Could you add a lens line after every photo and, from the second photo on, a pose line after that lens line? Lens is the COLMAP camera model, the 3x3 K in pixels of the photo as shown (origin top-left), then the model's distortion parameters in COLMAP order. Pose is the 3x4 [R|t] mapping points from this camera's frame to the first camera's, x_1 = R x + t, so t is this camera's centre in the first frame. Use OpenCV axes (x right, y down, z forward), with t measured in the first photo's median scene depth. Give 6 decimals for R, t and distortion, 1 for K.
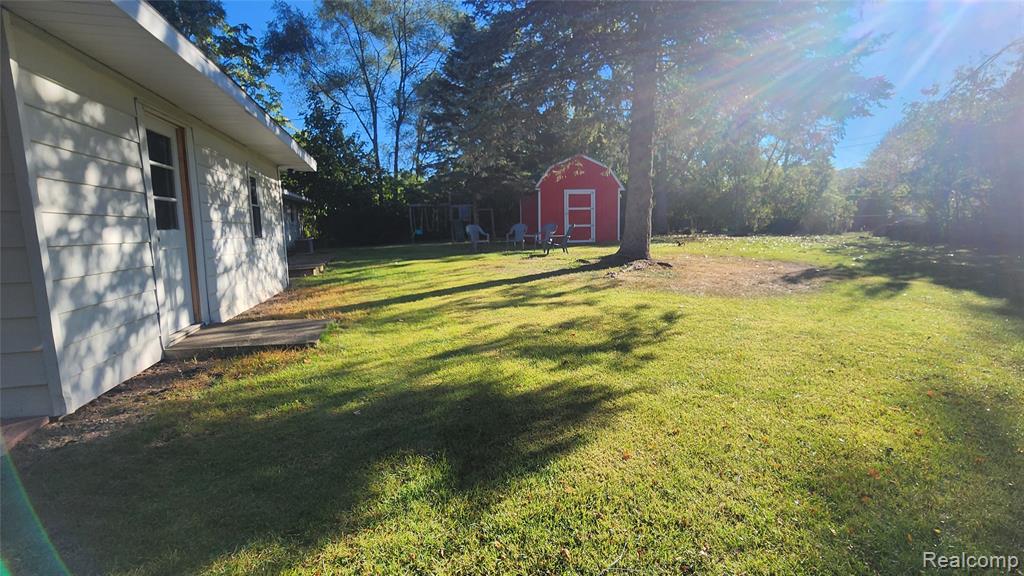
lens RADIAL K [[421.7, 0, 505.4], [0, 421.7, 286.4], [0, 0, 1]] dist [-0.011817, -0.000104]
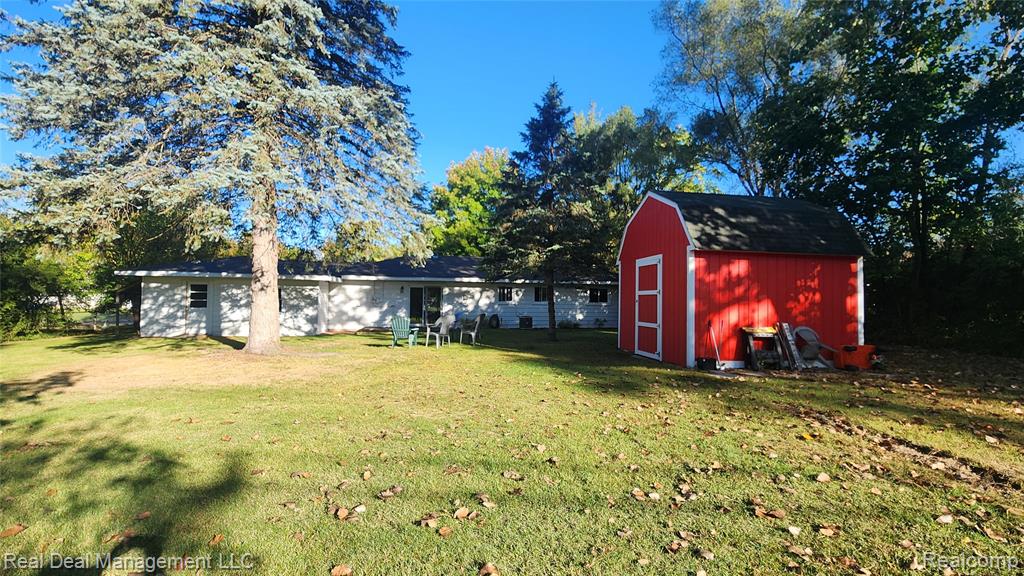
lens RADIAL K [[418.6, 0, 512.0], [0, 418.6, 288.0], [0, 0, 1]] dist [0.000363, -0.000122]
pose [[0.027979, -0.007629, -0.999579, 4.378697], [-0.154761, 0.987881, -0.011872, -0.980615], [0.987556, 0.155028, 0.026459, 5.066504]]
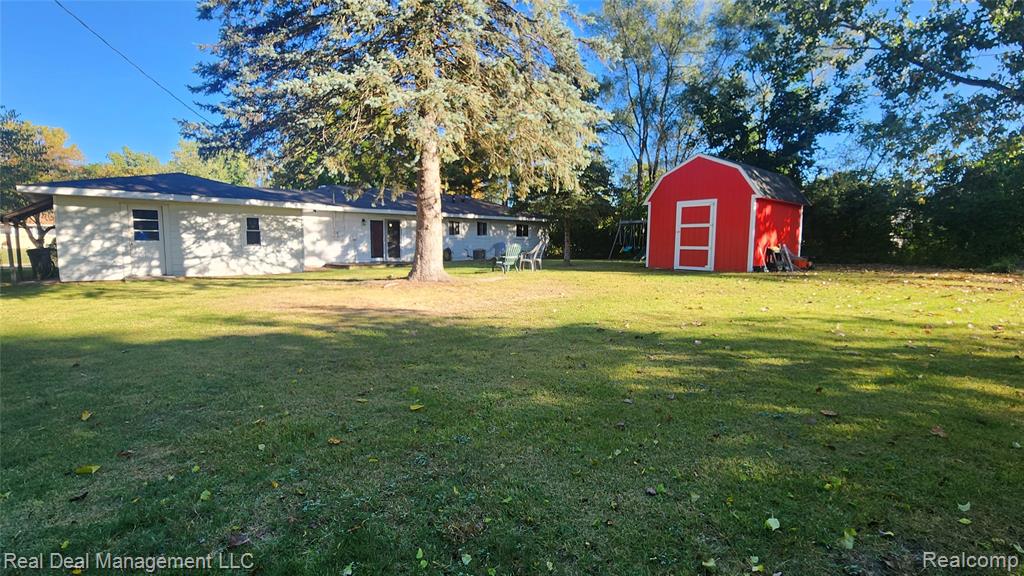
lens RADIAL K [[407.6, 0, 516.4], [0, 407.6, 276.0], [0, 0, 1]] dist [0.000638, 0.000077]
pose [[0.499932, 0.100982, -0.860157, 4.153931], [-0.143071, 0.989163, 0.032973, -0.481565], [0.854165, 0.106580, 0.508962, 2.386618]]
